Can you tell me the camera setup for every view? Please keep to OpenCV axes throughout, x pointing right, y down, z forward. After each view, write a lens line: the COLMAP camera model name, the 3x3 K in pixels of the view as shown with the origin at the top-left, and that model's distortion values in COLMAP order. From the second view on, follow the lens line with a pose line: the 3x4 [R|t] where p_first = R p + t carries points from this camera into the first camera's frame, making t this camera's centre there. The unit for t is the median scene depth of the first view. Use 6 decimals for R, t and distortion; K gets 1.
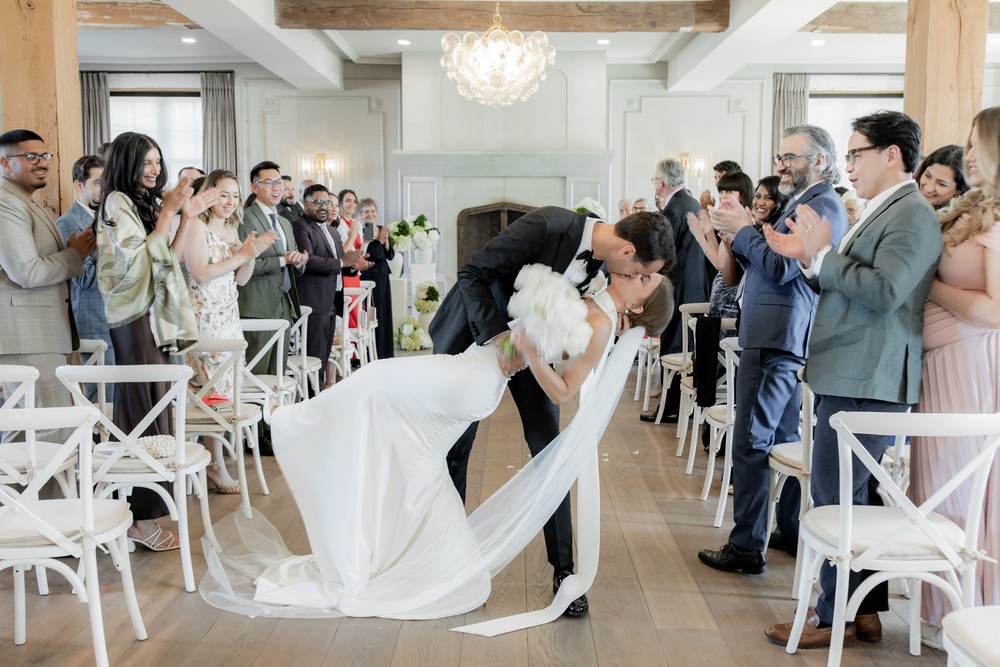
lens RADIAL K [[1052.7, 0, 508.8], [0, 1052.7, 342.9], [0, 0, 1]] dist [0.003652, 0.000000]
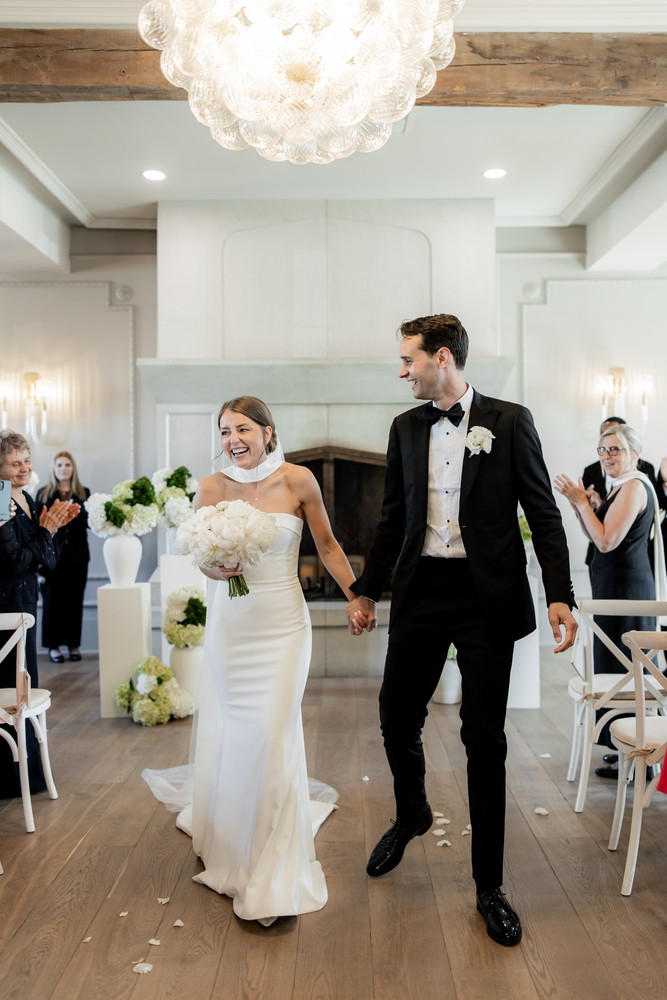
lens RADIAL K [[1052.7, 0, 356.3], [0, 1052.7, 478.4], [0, 0, 1]] dist [0.003652, 0.000000]
pose [[0.999786, -0.008097, 0.019046, -0.000114], [0.010266, 0.993112, -0.116715, -0.046240], [-0.017970, 0.116885, 0.992983, 0.413613]]
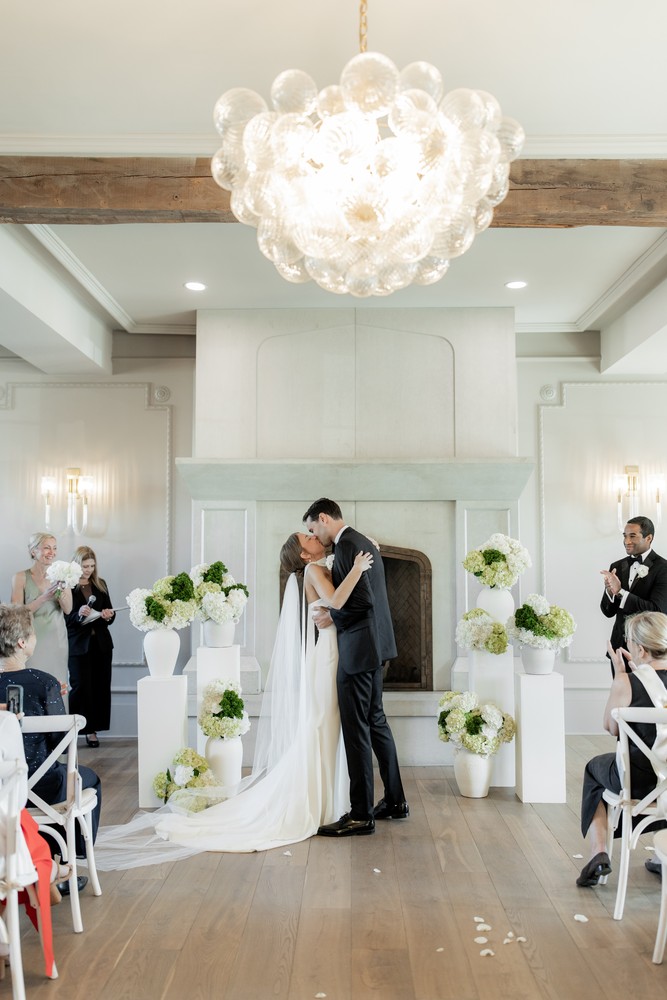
lens RADIAL K [[997.5, 0, 339.5], [0, 997.5, 497.6], [0, 0, 1]] dist [0.007577, 0.000000]
pose [[0.999990, -0.001036, -0.004371, -0.011563], [0.000259, 0.984704, -0.174234, -0.056699], [0.004485, 0.174231, 0.984695, 0.418230]]
